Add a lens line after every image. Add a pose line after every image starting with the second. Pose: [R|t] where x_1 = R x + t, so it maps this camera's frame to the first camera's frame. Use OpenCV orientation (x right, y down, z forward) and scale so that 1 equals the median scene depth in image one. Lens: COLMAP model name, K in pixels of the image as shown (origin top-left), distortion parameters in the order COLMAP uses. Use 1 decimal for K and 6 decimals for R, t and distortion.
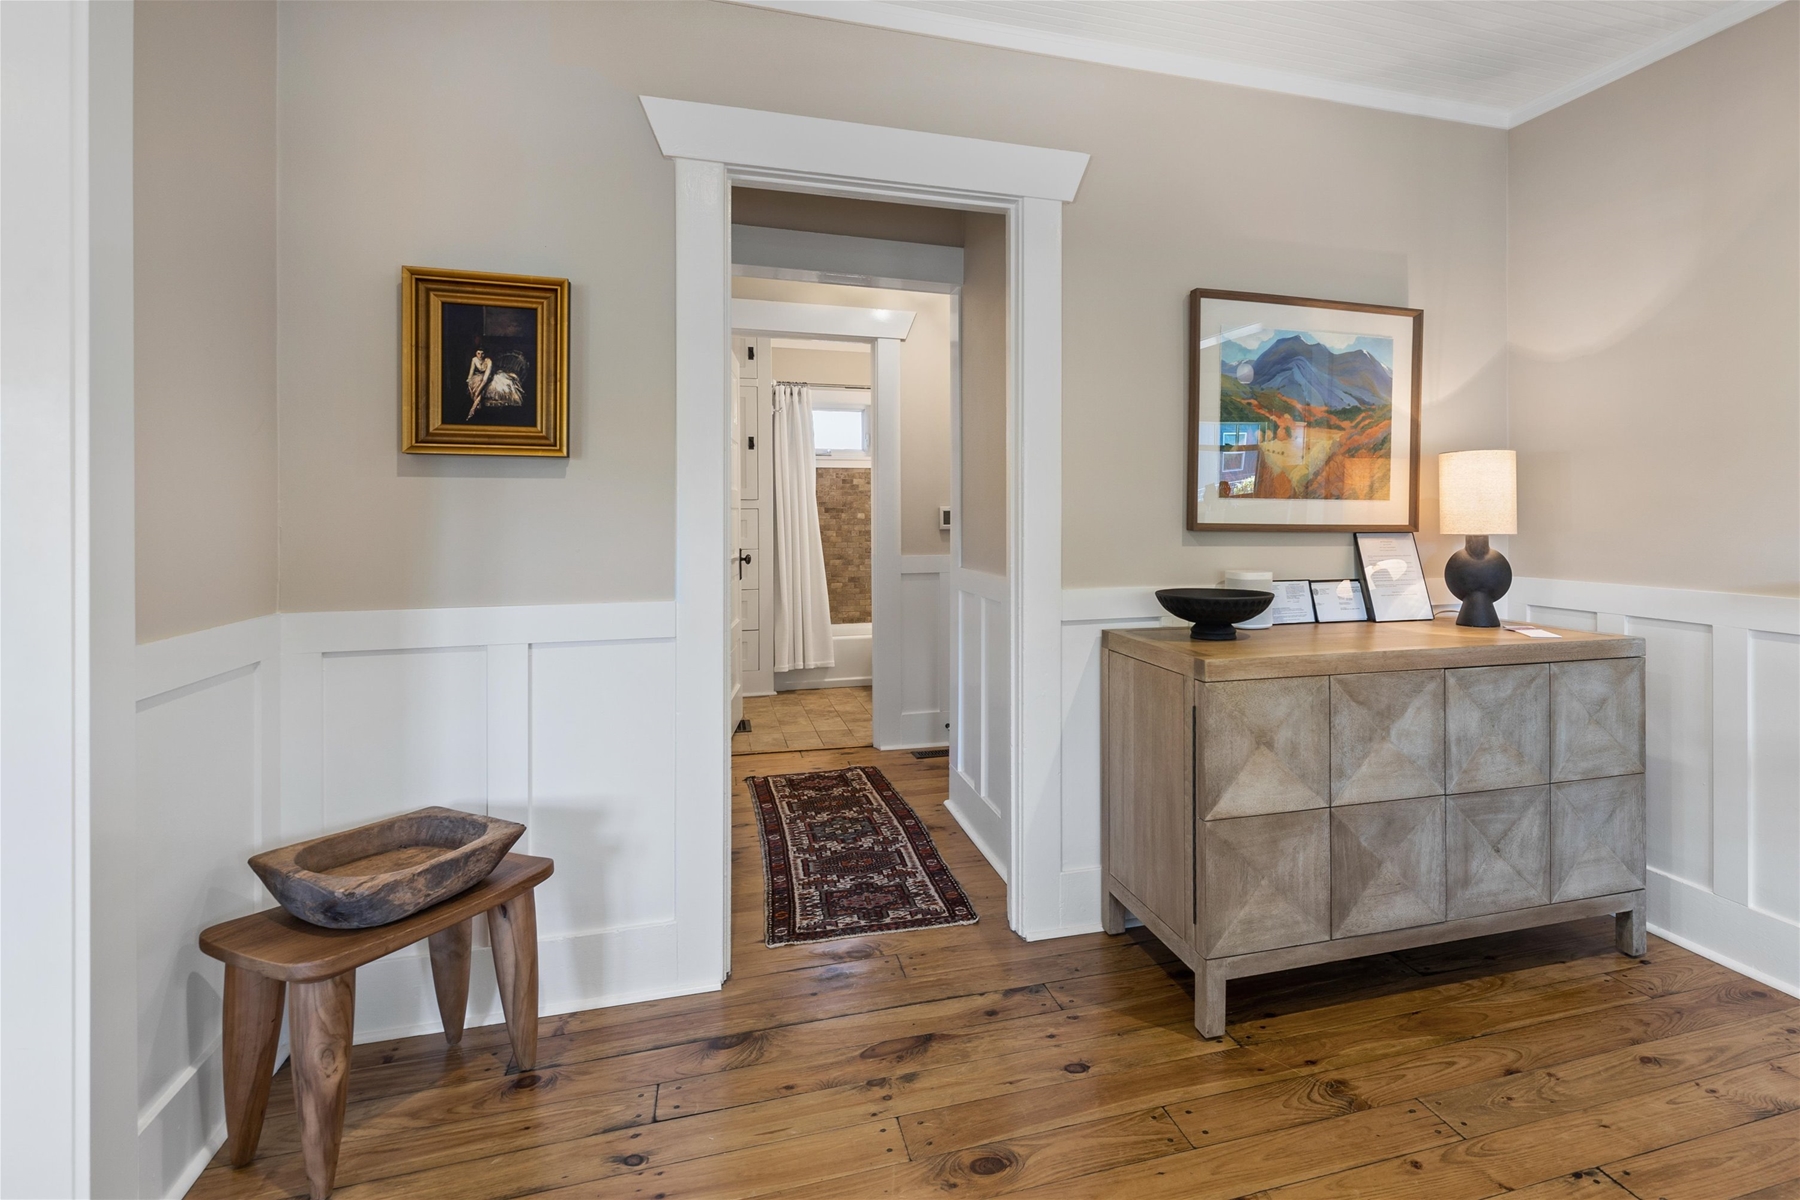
lens RADIAL K [[904.8, 0, 1008.4], [0, 904.8, 516.3], [0, 0, 1]] dist [-0.004357, -0.000879]
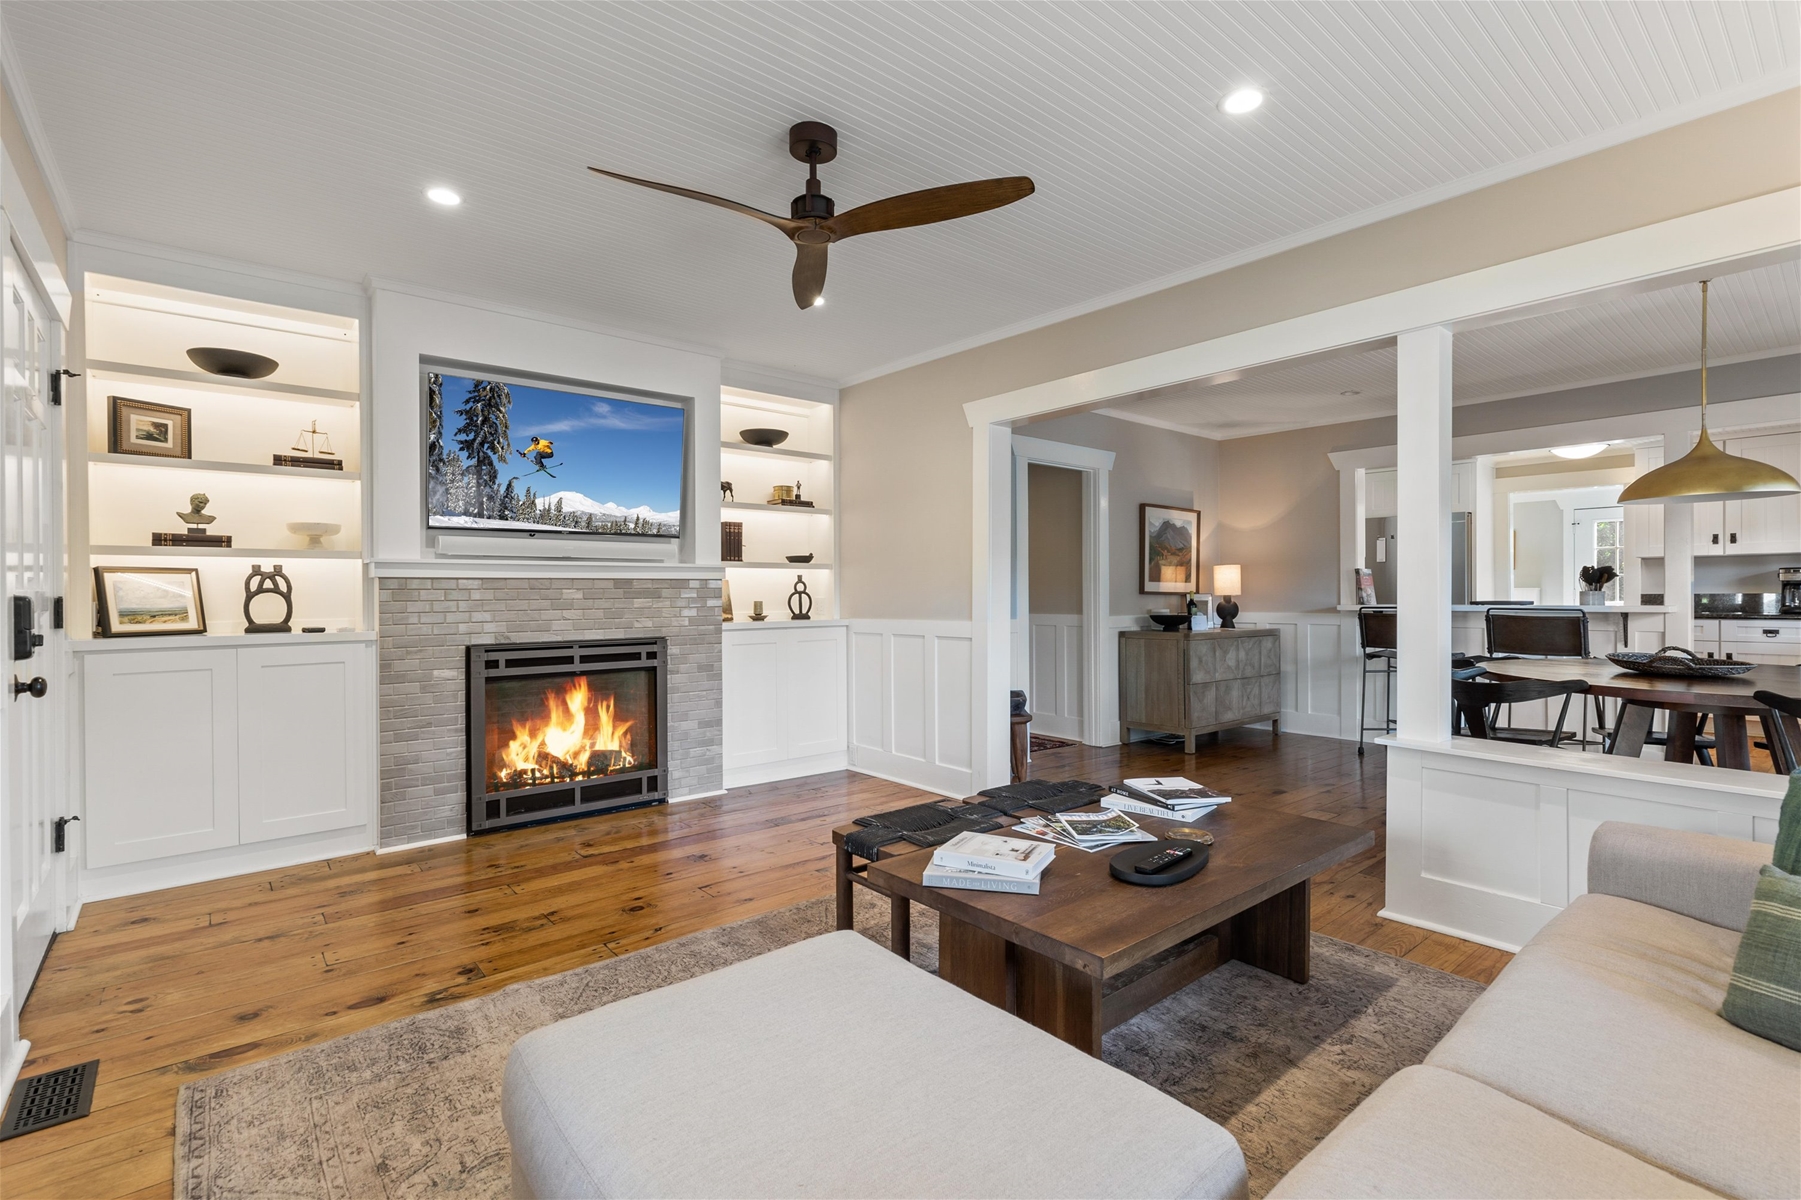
lens RADIAL K [[832.0, 0, 890.1], [0, 832.0, 603.7], [0, 0, 1]] dist [0.000700, 0.000335]
pose [[0.925459, -0.007019, 0.378782, -1.422798], [0.006043, 0.999975, 0.003765, 0.030524], [-0.378799, -0.001196, 0.925478, -0.987626]]
